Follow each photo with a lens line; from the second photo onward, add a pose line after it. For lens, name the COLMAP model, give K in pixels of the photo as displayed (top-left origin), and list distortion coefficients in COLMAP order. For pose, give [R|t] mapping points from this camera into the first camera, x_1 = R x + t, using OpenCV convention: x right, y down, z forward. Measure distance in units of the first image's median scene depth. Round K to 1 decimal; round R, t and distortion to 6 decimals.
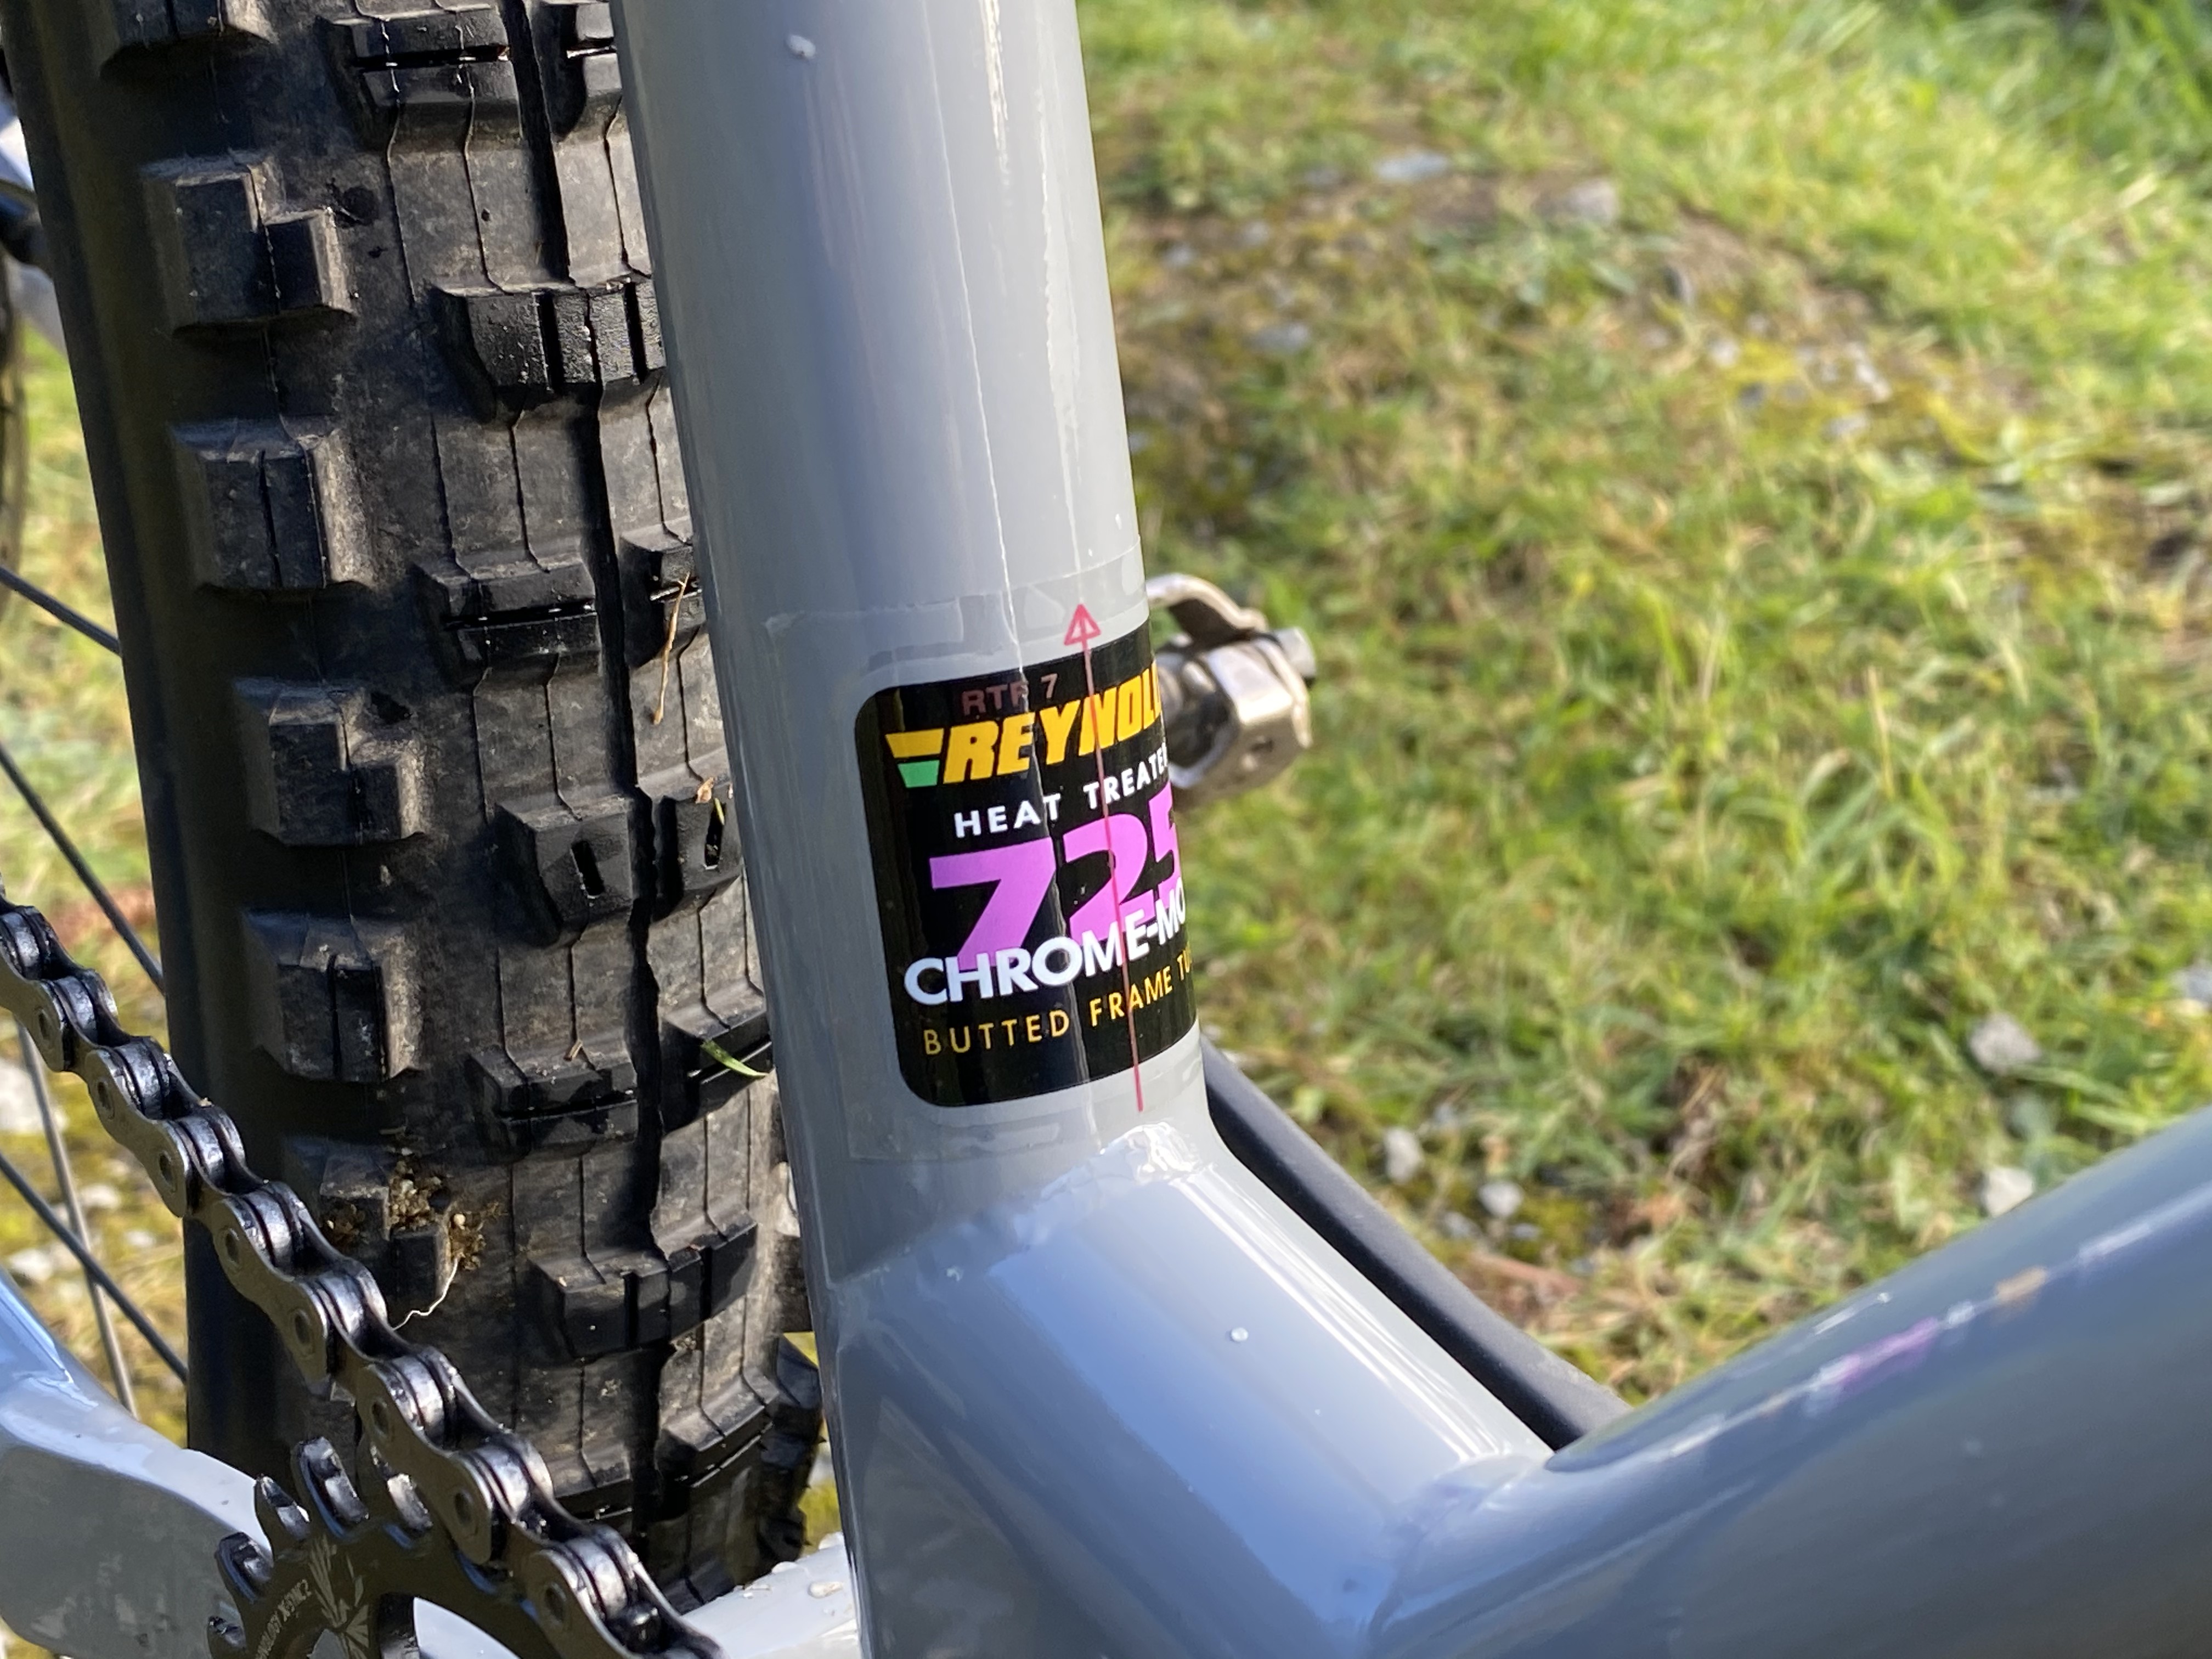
lens RADIAL K [[3325.9, 0, 1104.8], [0, 3325.9, 818.6], [0, 0, 1]] dist [0.288423, -1.201455]
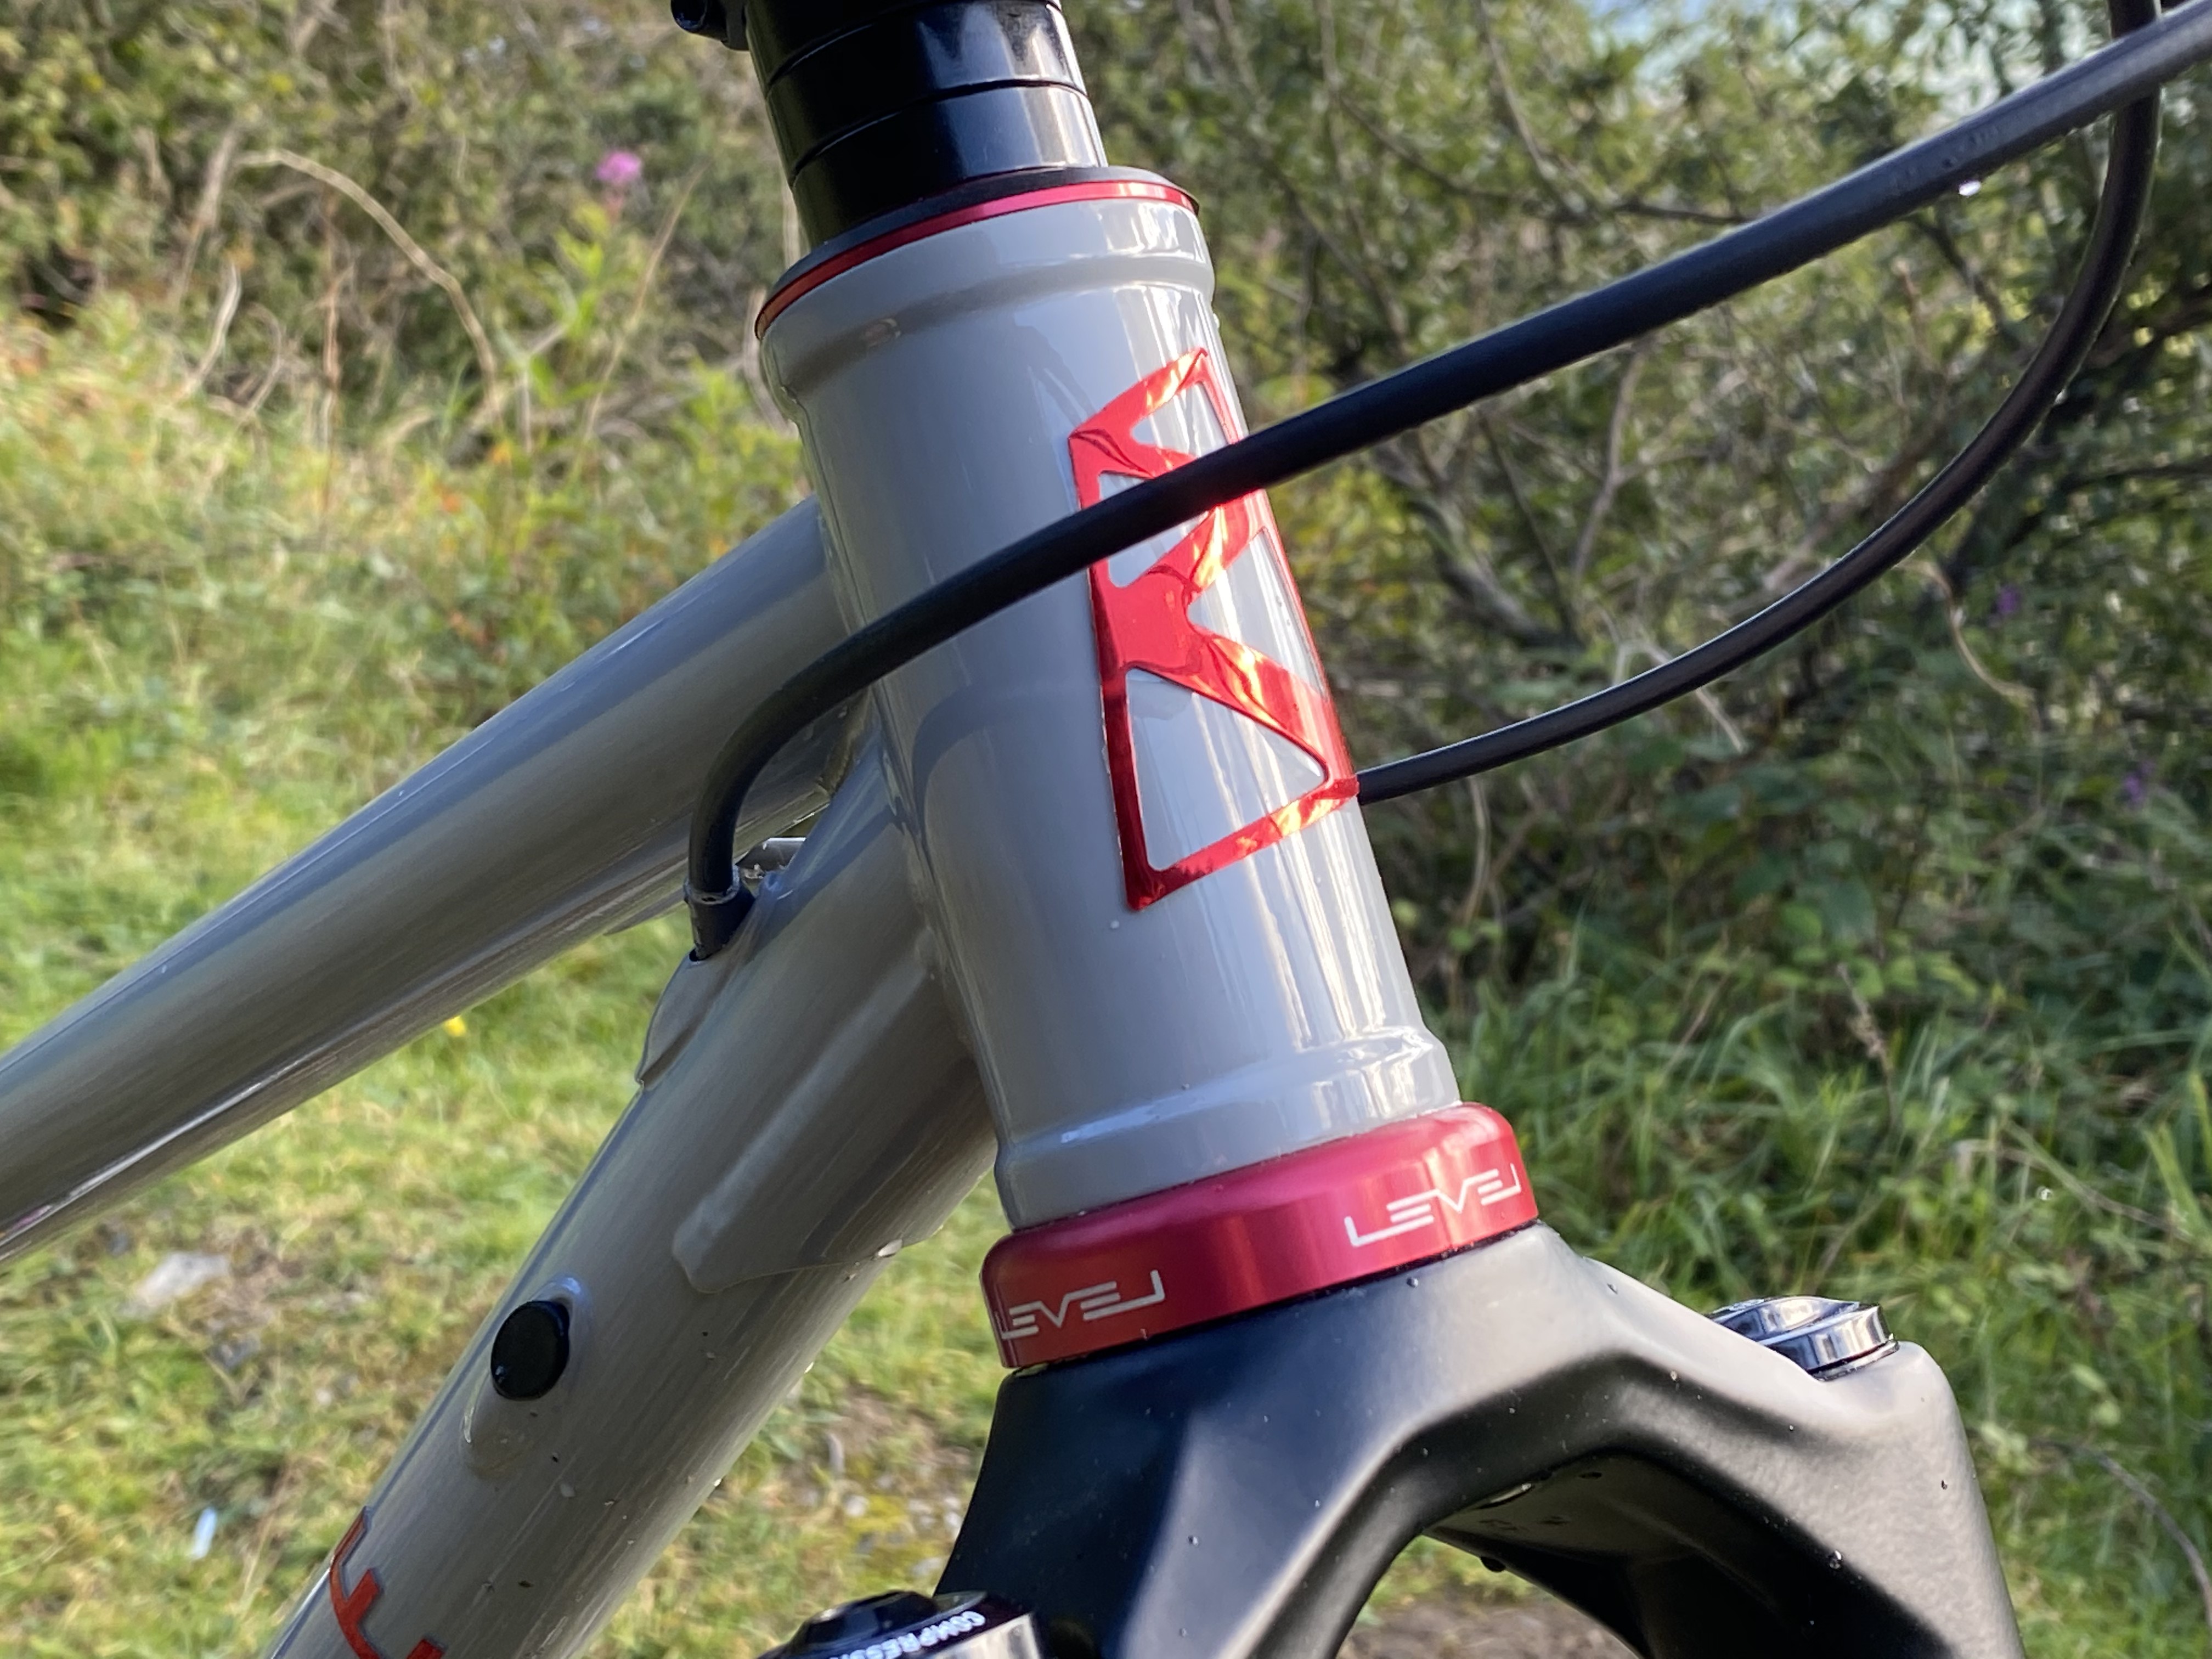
lens RADIAL K [[3325.9, 0, 1104.8], [0, 3325.9, 818.6], [0, 0, 1]] dist [0.288423, -1.201455]
pose [[0.998107, -0.032681, 0.052101, 0.986470], [0.043709, 0.972894, -0.227082, -0.415210], [-0.043267, 0.228929, 0.972481, -1.937460]]
